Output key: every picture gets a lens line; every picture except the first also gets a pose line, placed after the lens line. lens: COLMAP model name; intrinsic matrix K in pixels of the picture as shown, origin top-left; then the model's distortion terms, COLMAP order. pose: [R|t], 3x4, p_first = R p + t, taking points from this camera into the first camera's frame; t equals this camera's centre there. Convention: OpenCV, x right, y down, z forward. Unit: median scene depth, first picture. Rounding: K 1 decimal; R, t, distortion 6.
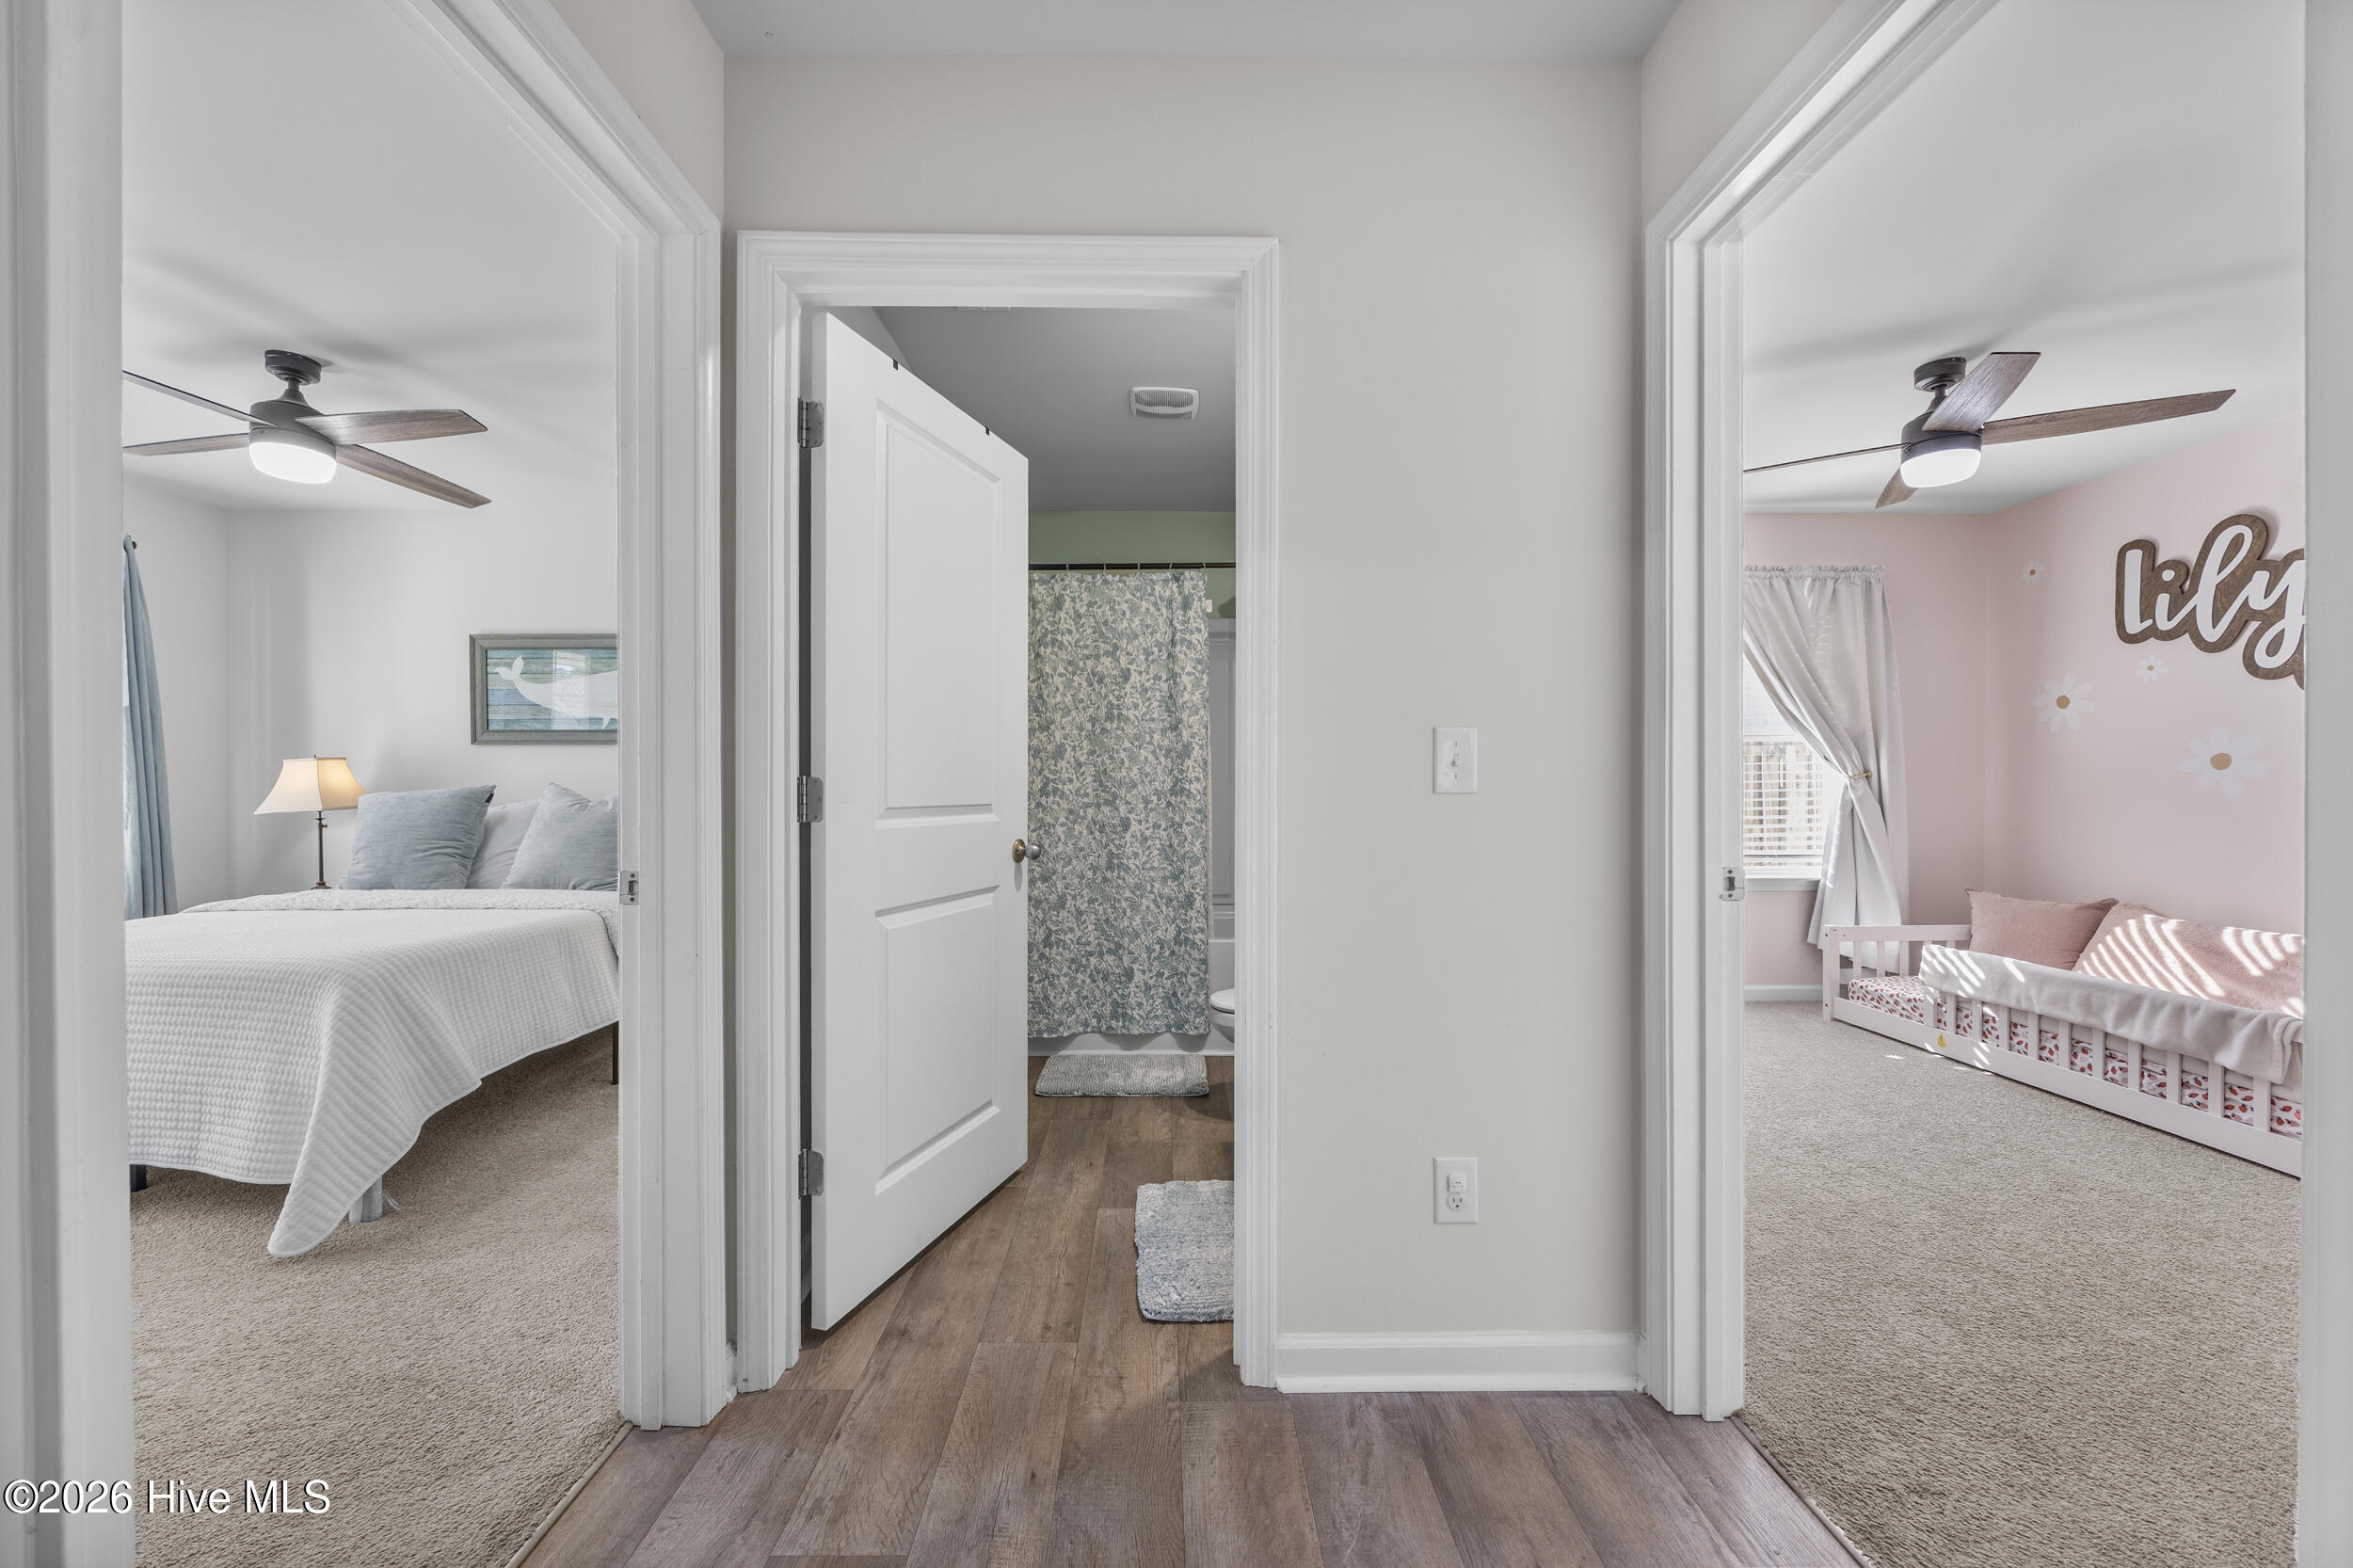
lens RADIAL K [[949.2, 0, 1190.8], [0, 949.2, 787.1], [0, 0, 1]] dist [0.009972, -0.002120]
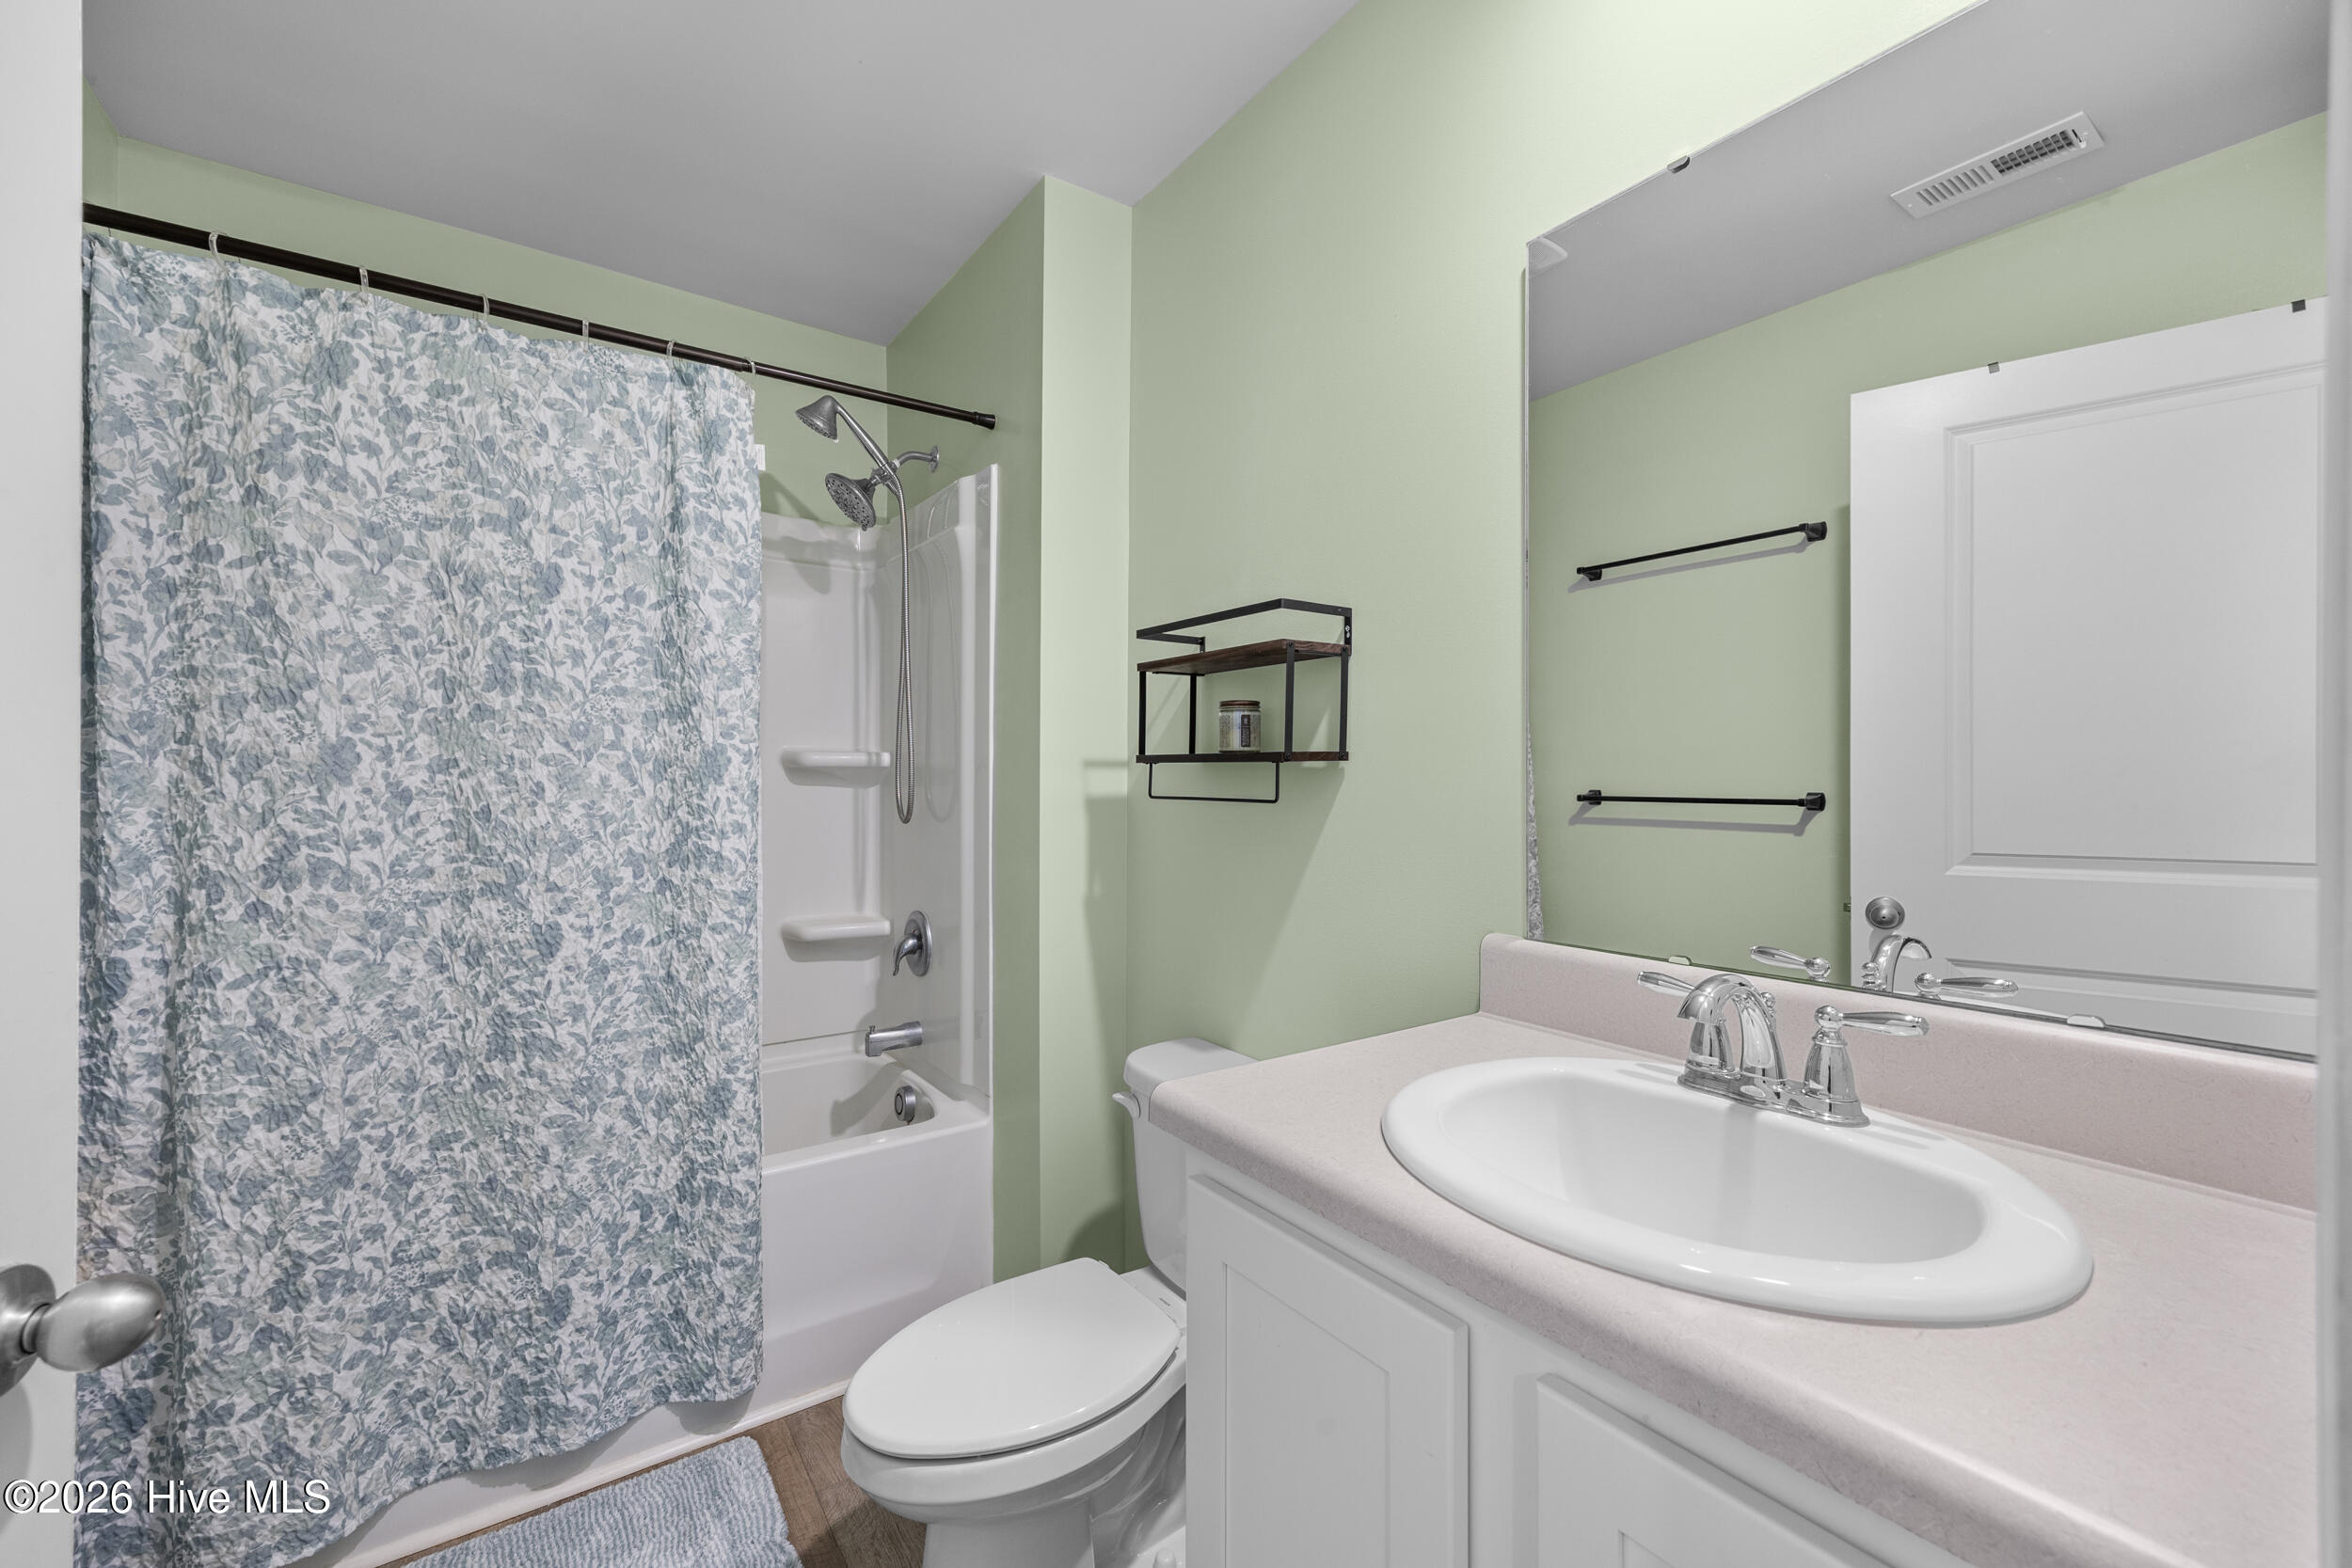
lens RADIAL K [[948.7, 0, 1178.3], [0, 948.7, 790.6], [0, 0, 1]] dist [0.009972, -0.002120]
pose [[0.829757, 0.001637, 0.558122, -0.072628], [0.002185, 0.999979, -0.006181, -0.023083], [-0.558120, 0.006348, 0.829736, 0.503068]]
